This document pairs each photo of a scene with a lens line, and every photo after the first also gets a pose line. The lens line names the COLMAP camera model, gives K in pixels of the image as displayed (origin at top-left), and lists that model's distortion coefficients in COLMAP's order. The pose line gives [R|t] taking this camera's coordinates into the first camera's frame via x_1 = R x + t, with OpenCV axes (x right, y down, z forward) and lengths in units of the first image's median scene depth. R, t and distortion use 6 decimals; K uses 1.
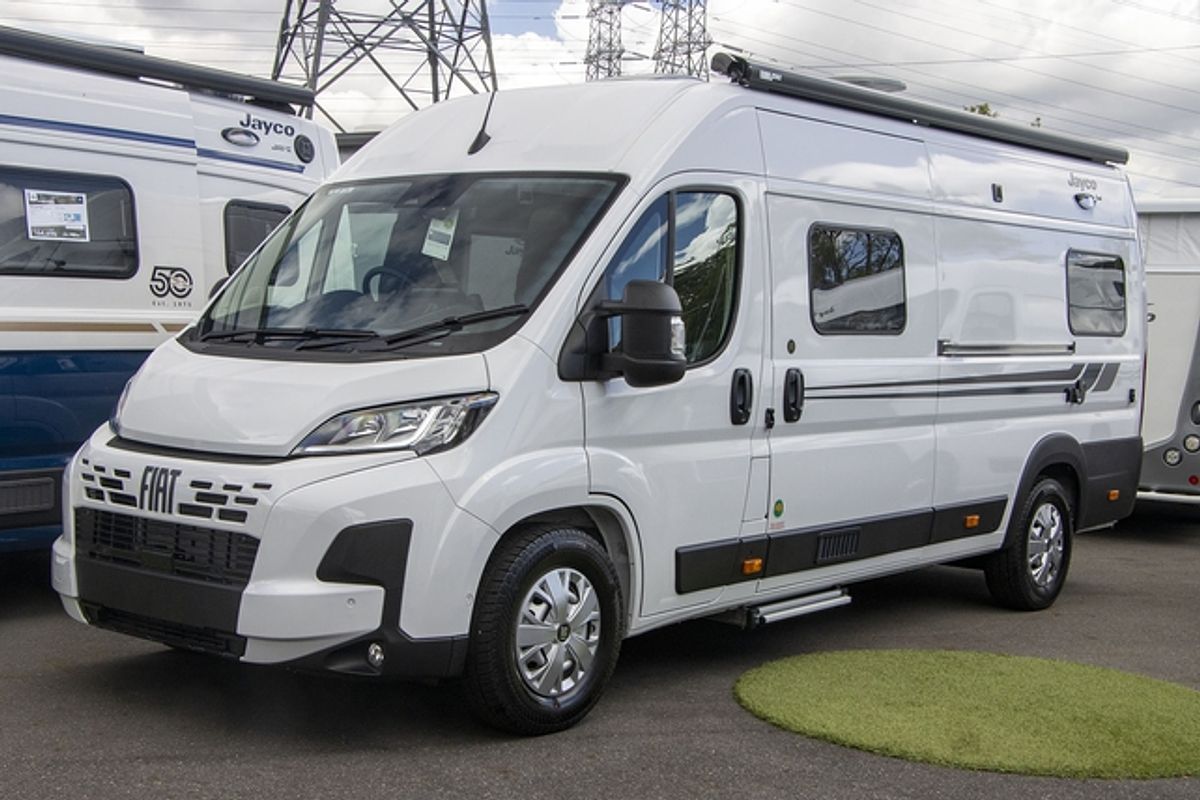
lens RADIAL K [[1609.1, 0, 600.0], [0, 1609.1, 400.0], [0, 0, 1]] dist [0.096852, -0.000949]
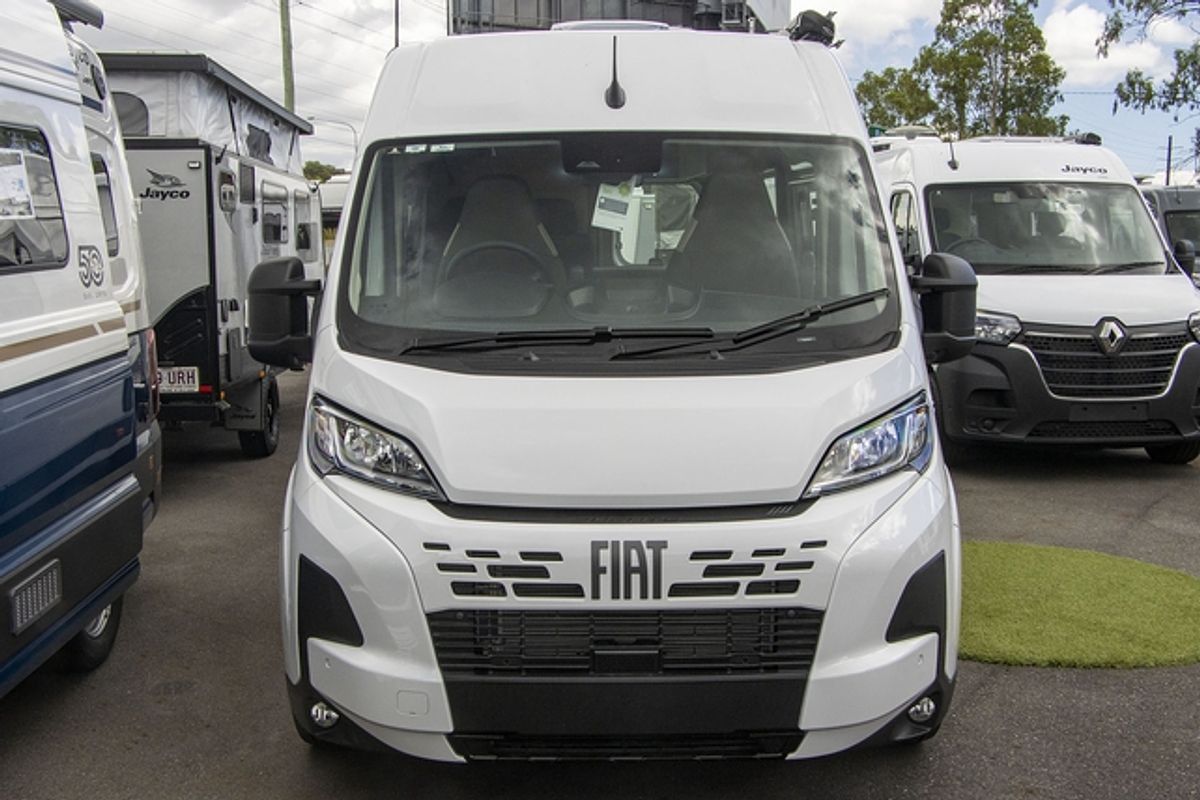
lens RADIAL K [[1292.6, 0, 600.0], [0, 1292.6, 400.0], [0, 0, 1]] dist [-0.017005, 0.000283]
pose [[0.766232, -0.121858, 0.630903, -0.599804], [0.060190, 0.991147, 0.118338, -0.087139], [-0.639738, -0.052700, 0.766784, 0.510514]]
